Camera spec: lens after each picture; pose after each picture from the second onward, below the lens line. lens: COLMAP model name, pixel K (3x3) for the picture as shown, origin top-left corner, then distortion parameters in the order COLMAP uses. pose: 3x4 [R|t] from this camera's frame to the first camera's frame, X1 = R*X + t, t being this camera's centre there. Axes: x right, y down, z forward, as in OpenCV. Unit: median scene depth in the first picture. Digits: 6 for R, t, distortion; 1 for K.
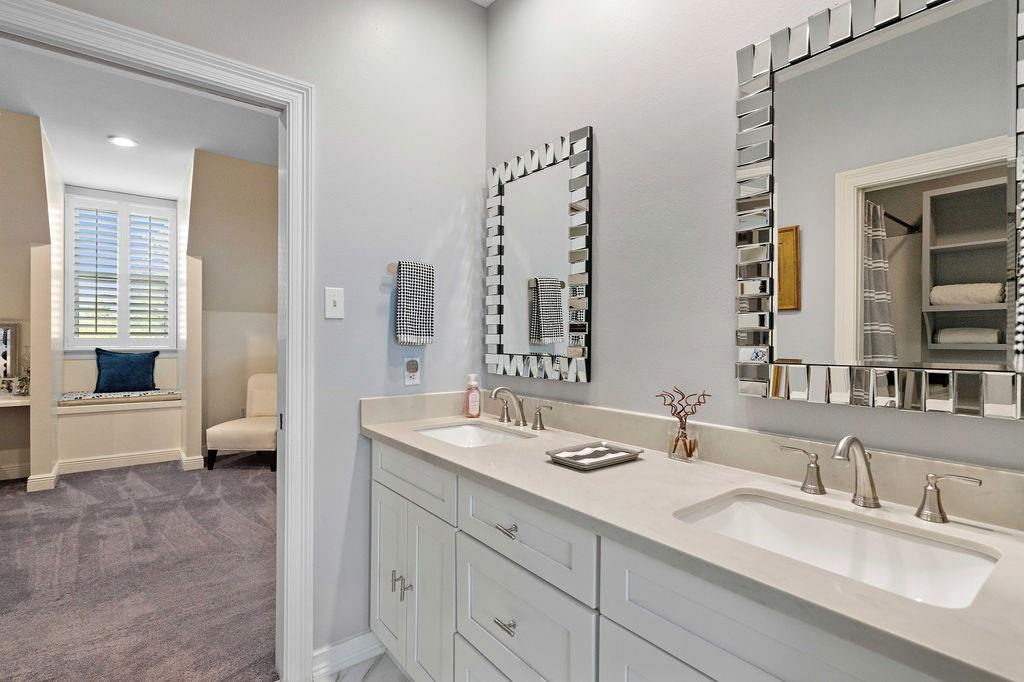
lens RADIAL K [[495.3, 0, 509.8], [0, 495.3, 338.3], [0, 0, 1]] dist [-0.003441, 0.001404]
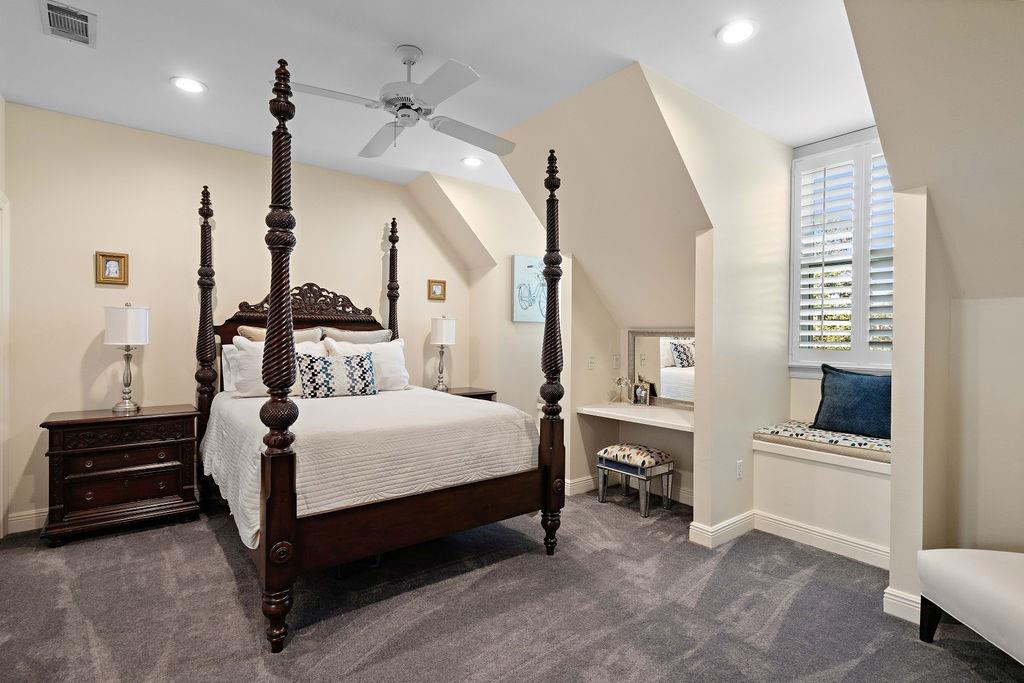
lens RADIAL K [[495.3, 0, 509.7], [0, 495.3, 337.4], [0, 0, 1]] dist [-0.003441, 0.001404]
pose [[-0.001941, -0.005512, -0.999983, -0.136521], [-0.007140, 0.999959, -0.005498, -0.011700], [0.999973, 0.007129, -0.001981, 0.587731]]
